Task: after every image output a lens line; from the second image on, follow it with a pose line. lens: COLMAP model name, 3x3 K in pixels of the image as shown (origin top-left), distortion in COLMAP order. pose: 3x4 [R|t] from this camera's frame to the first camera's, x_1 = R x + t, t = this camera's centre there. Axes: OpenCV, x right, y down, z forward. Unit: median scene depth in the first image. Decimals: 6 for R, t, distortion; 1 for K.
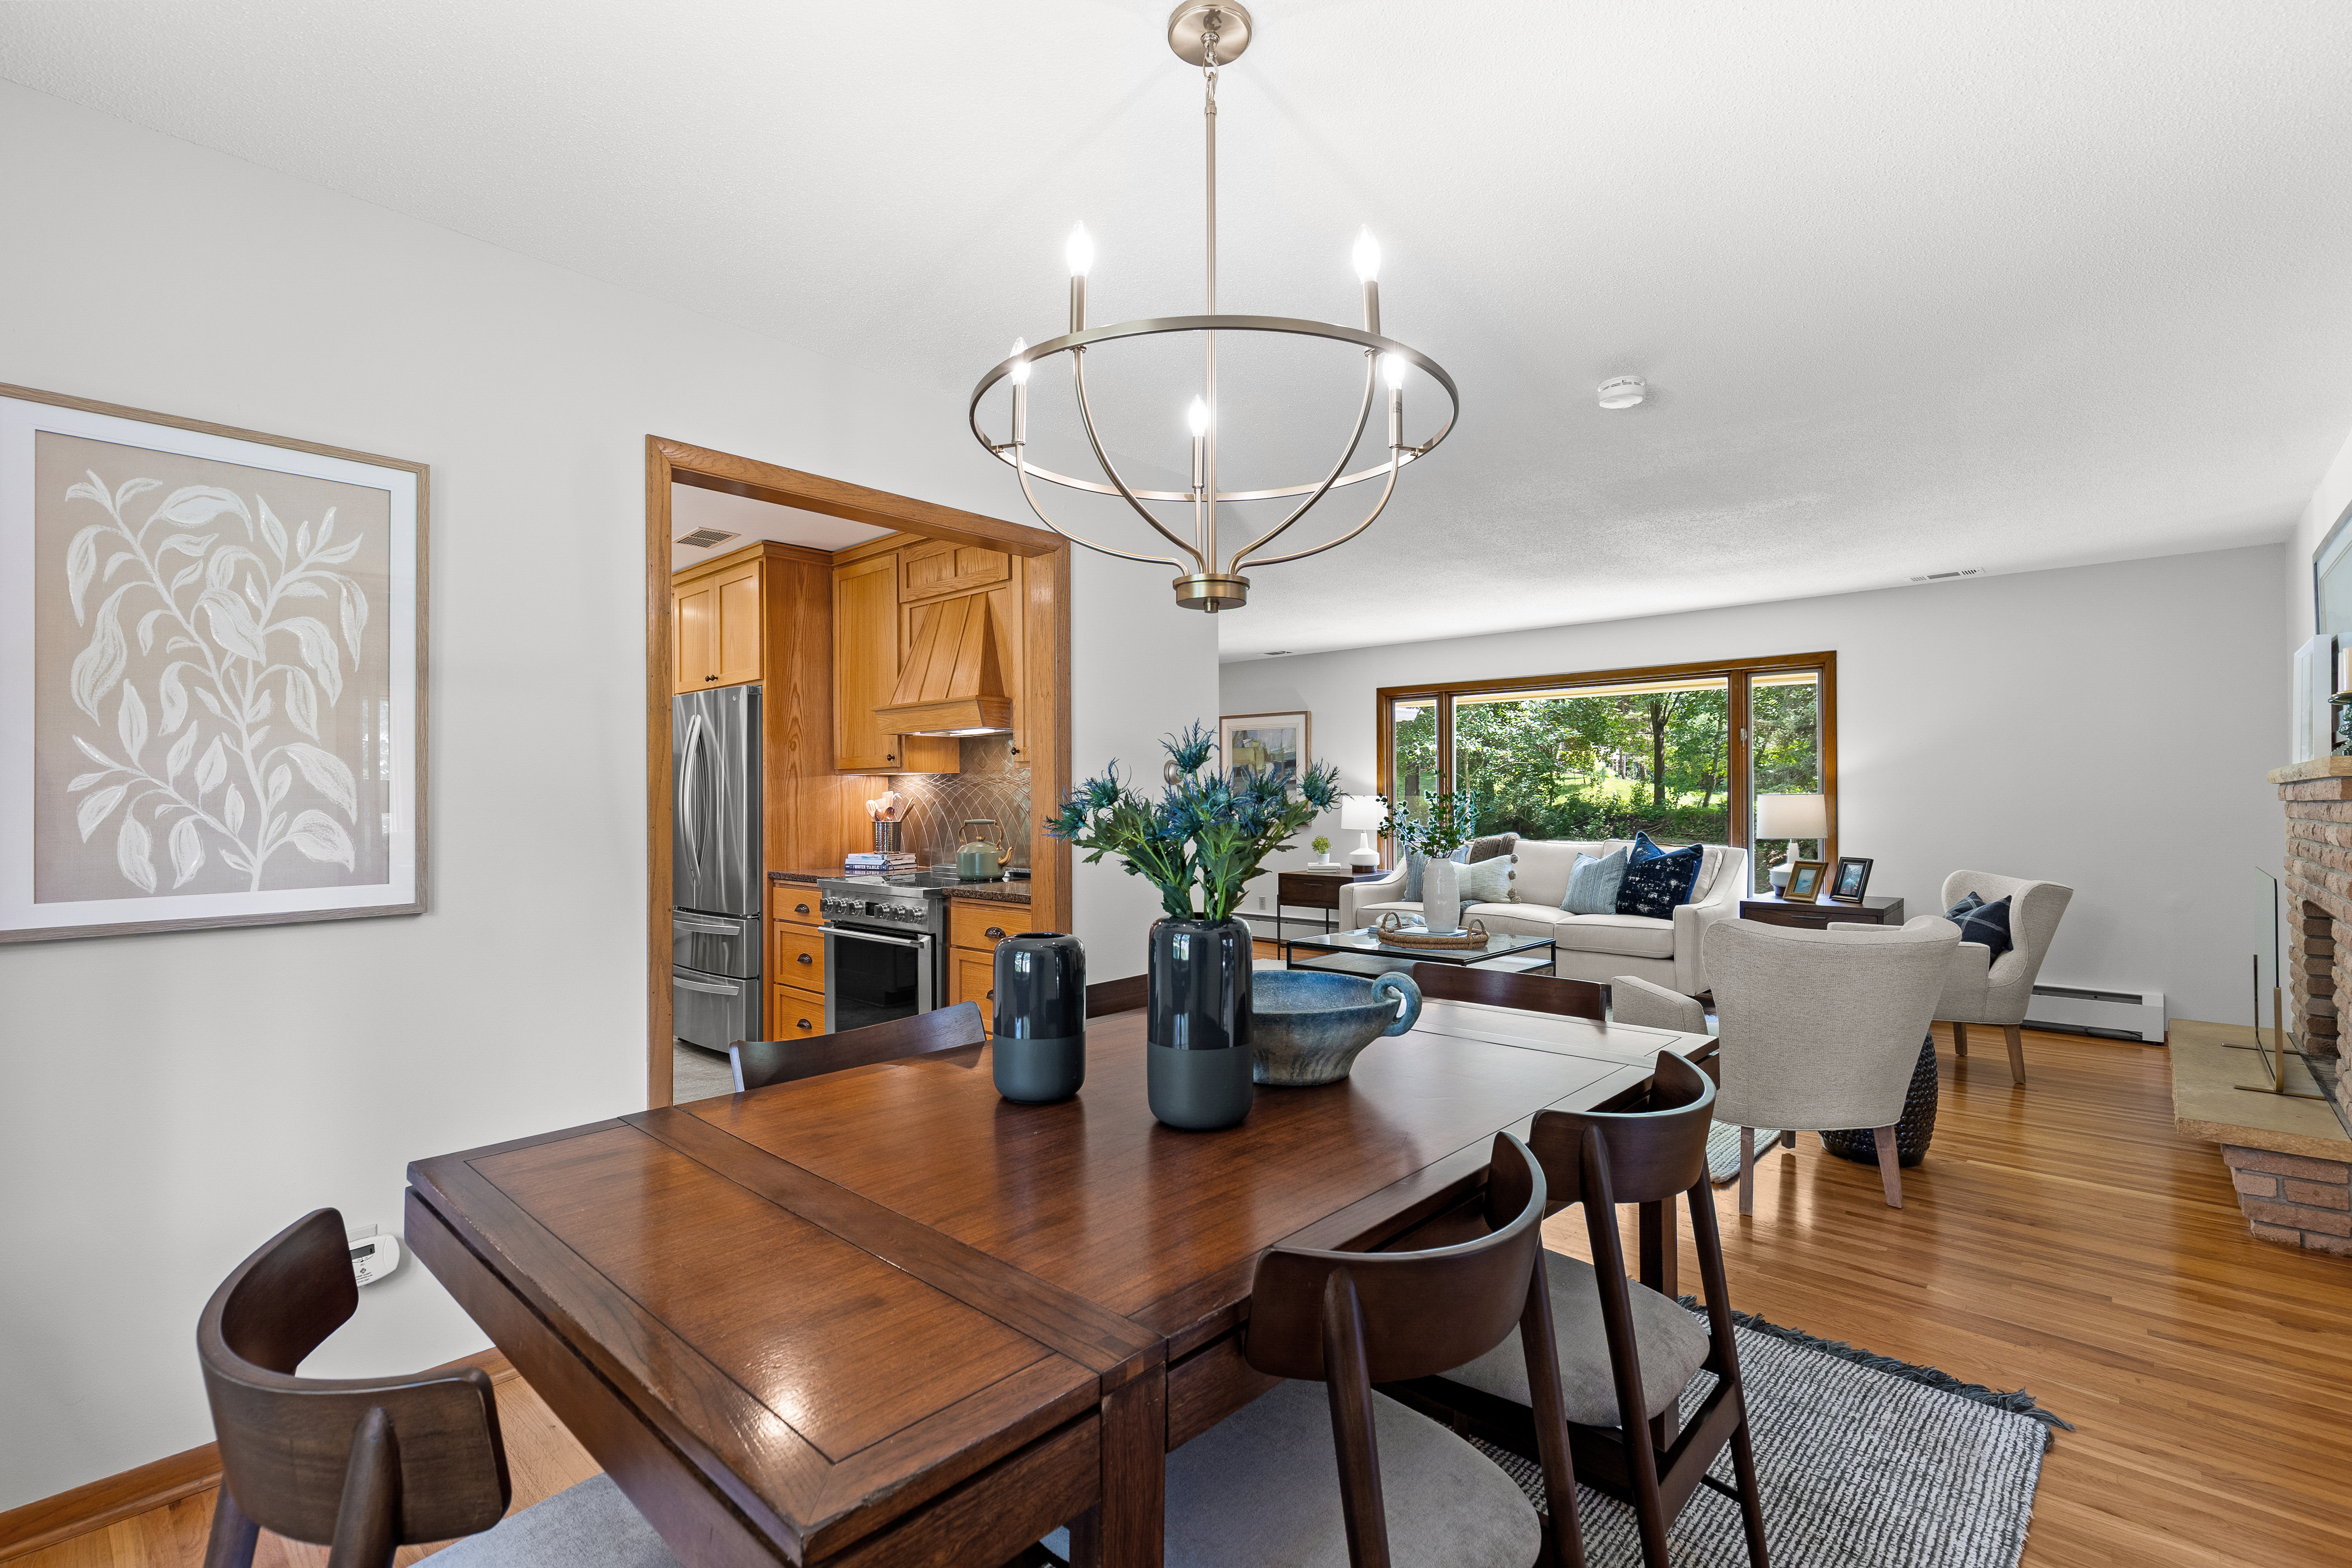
lens RADIAL K [[1070.7, 0, 1162.7], [0, 1070.7, 792.2], [0, 0, 1]] dist [0.005575, -0.000688]
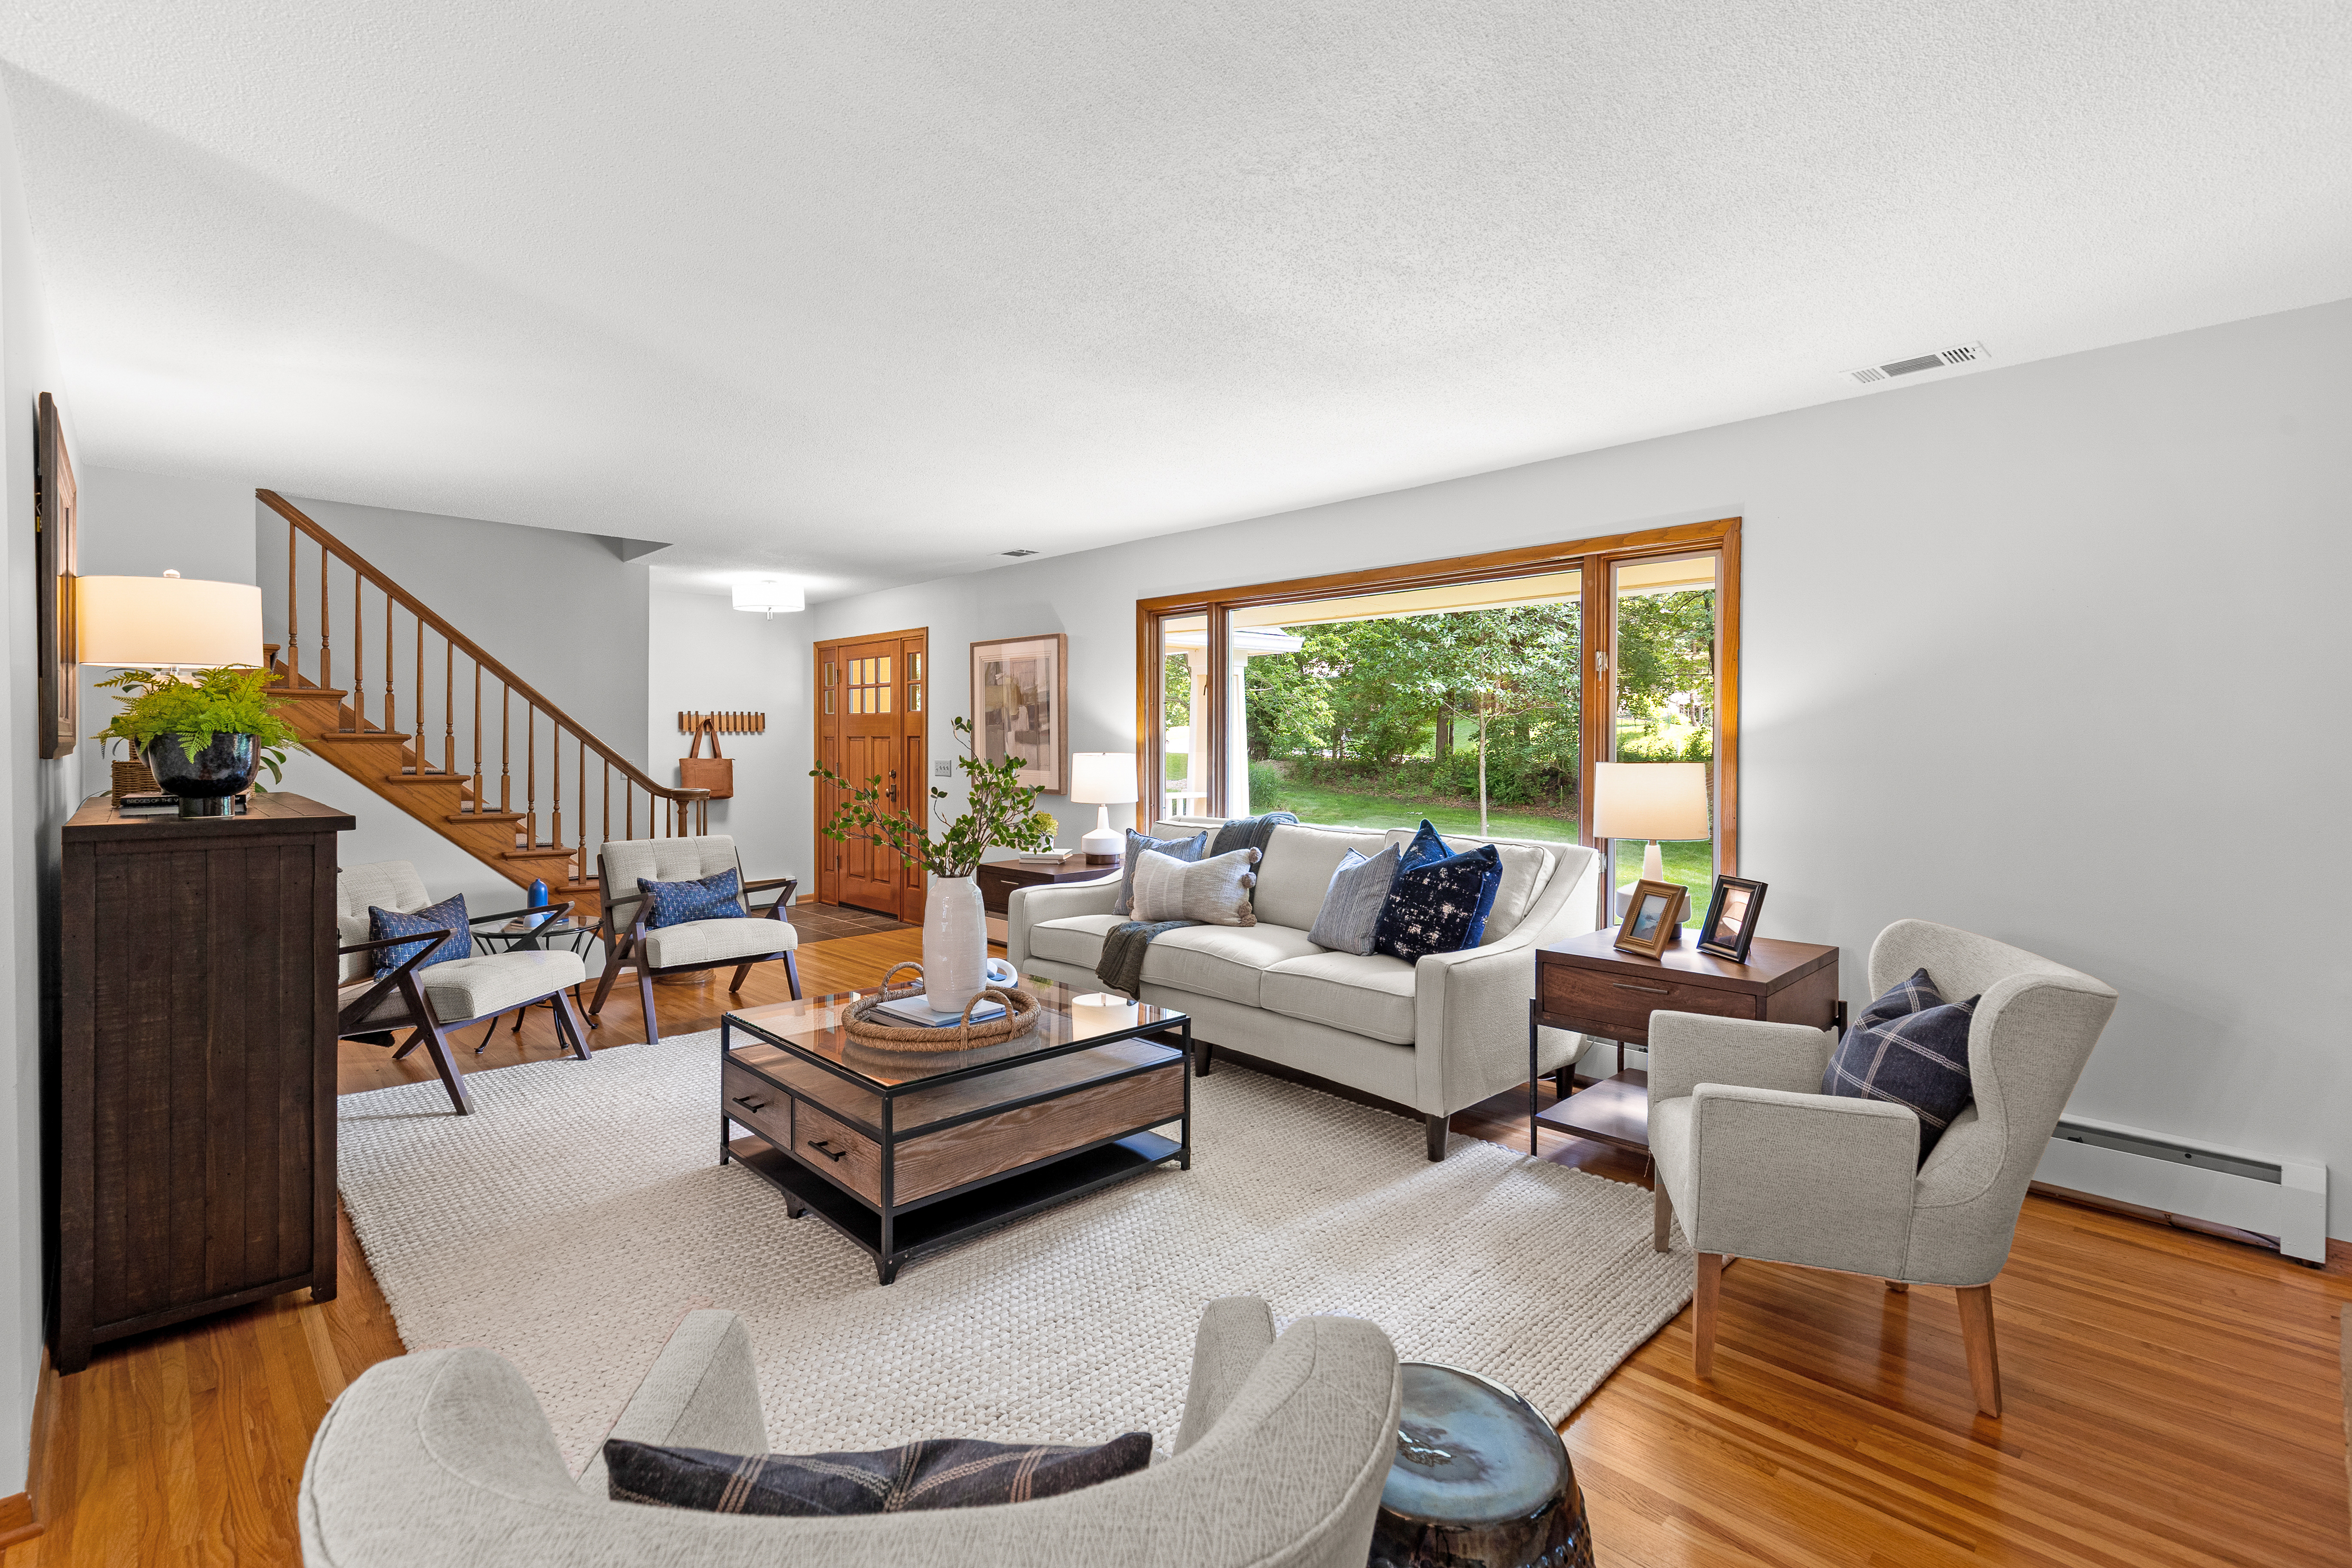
lens RADIAL K [[1070.7, 0, 1177.9], [0, 1070.7, 760.8], [0, 0, 1]] dist [0.005575, -0.000688]
pose [[0.997972, 0.011783, -0.062561, 0.359254], [-0.010738, 0.999798, 0.017005, -0.006044], [0.062749, -0.016298, 0.997896, 0.395845]]
